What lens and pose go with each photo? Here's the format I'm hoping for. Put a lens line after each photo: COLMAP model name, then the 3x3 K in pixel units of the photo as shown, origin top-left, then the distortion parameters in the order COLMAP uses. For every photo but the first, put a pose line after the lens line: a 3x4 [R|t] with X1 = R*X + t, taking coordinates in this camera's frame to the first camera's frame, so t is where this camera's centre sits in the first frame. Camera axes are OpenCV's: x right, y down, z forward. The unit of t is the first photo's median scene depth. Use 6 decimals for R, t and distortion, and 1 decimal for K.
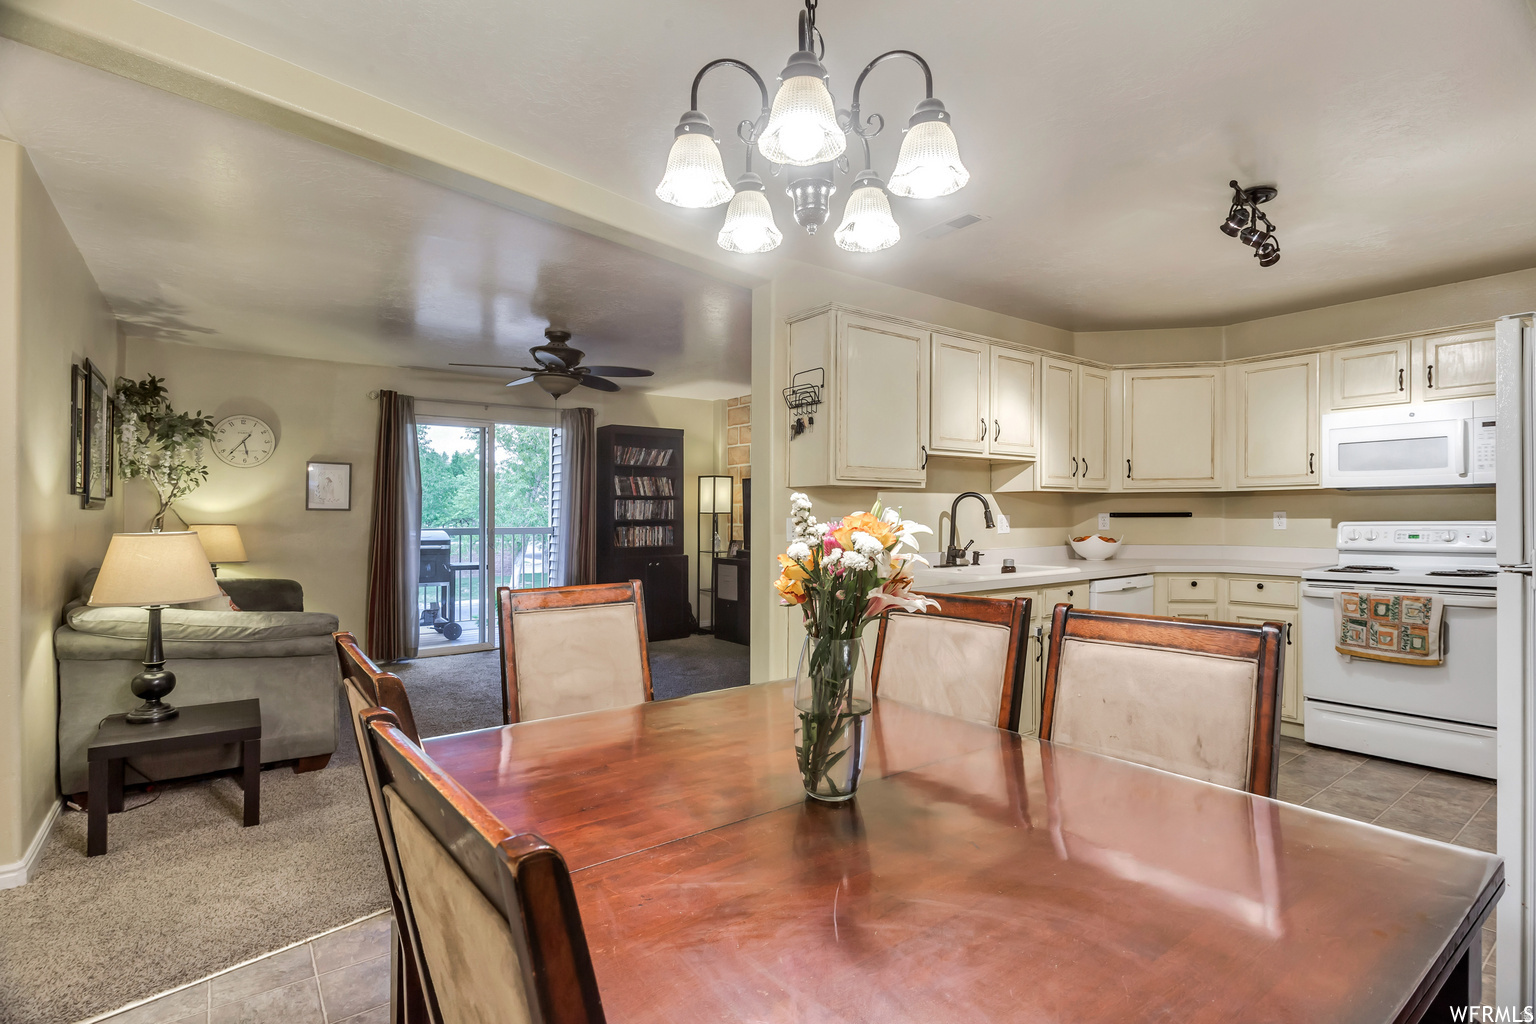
lens RADIAL K [[736.5, 0, 774.6], [0, 736.5, 506.2], [0, 0, 1]] dist [0.005094, -0.000059]
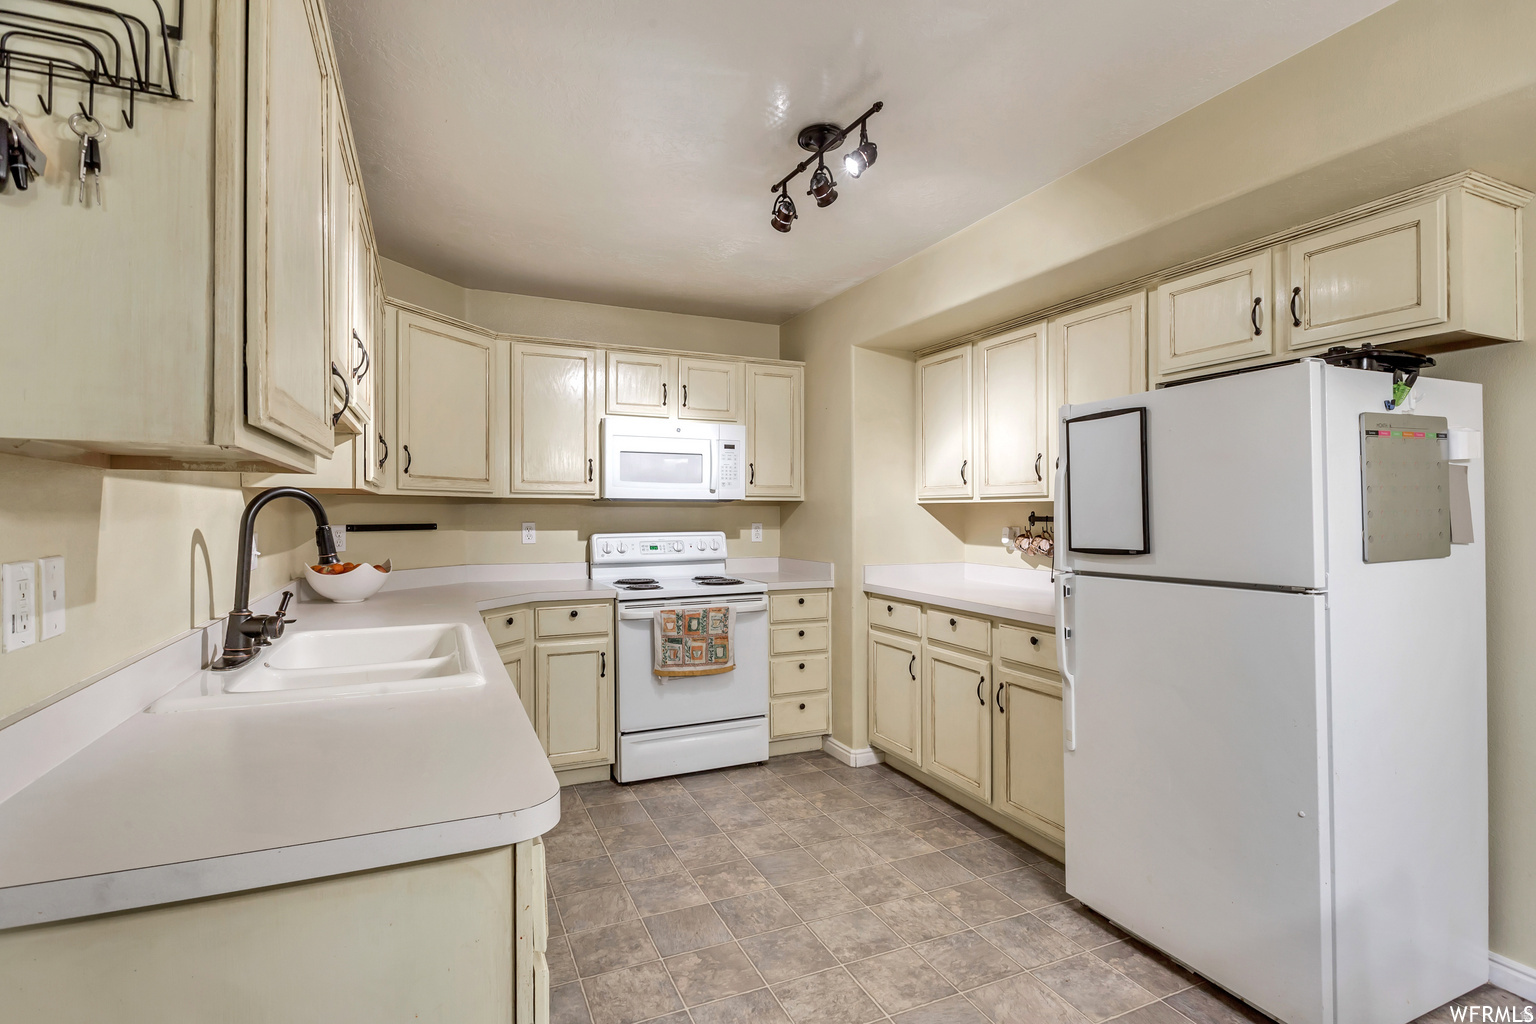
lens RADIAL K [[736.5, 0, 764.5], [0, 736.5, 520.8], [0, 0, 1]] dist [0.005094, -0.000059]
pose [[0.238715, -0.003424, 0.971084, -0.110159], [-0.016487, 0.999835, 0.007578, -0.007430], [-0.970950, -0.017819, 0.238619, 0.664400]]
